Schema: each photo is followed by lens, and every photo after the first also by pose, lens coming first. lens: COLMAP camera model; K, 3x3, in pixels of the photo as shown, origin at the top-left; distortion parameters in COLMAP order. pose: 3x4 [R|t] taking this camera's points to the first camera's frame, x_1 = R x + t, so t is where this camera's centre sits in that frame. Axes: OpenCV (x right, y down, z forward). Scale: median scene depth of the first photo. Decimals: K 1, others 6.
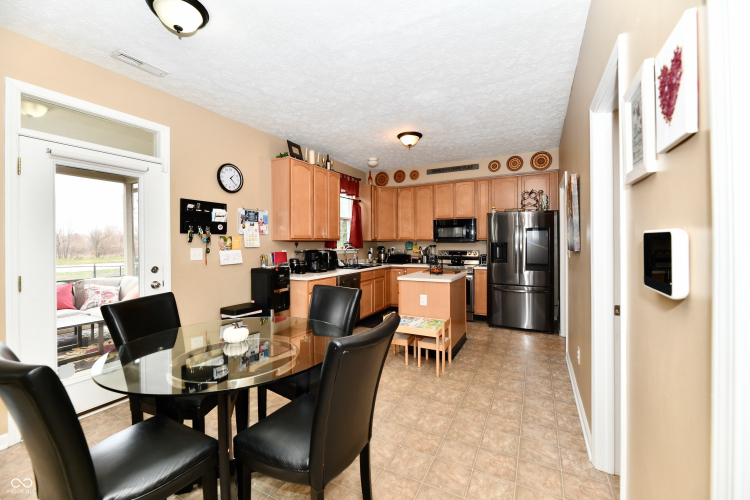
lens RADIAL K [[309.1, 0, 373.0], [0, 309.1, 244.1], [0, 0, 1]] dist [0.001810, -0.003771]
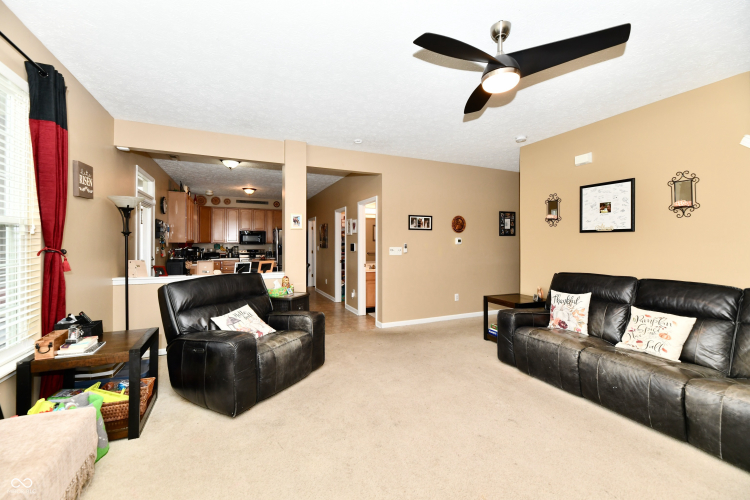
lens RADIAL K [[309.1, 0, 375.5], [0, 309.1, 244.3], [0, 0, 1]] dist [0.001810, -0.003771]
pose [[0.610000, 0.005986, 0.792379, -0.650390], [-0.000077, 0.999972, -0.007495, 0.006129], [-0.792401, 0.004511, 0.609983, -0.559755]]
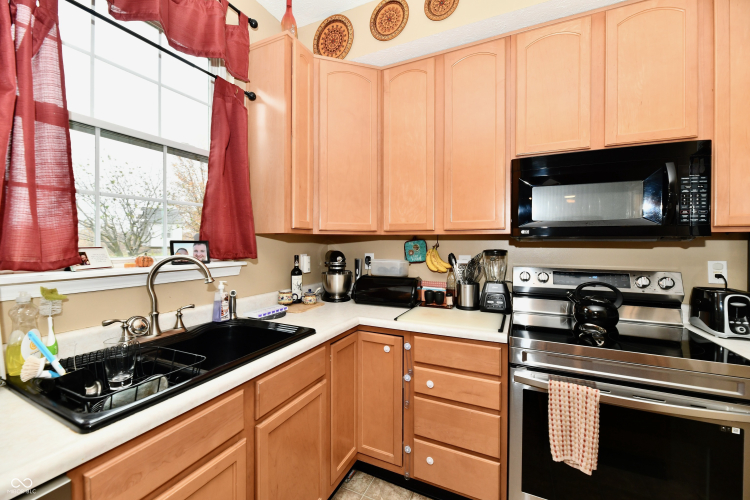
lens RADIAL K [[309.1, 0, 373.7], [0, 309.1, 242.2], [0, 0, 1]] dist [0.001810, -0.003771]
pose [[0.998567, 0.005412, 0.053249, 0.057241], [-0.005494, 0.999984, 0.001387, -0.004773], [-0.053241, -0.001677, 0.998580, 0.719190]]
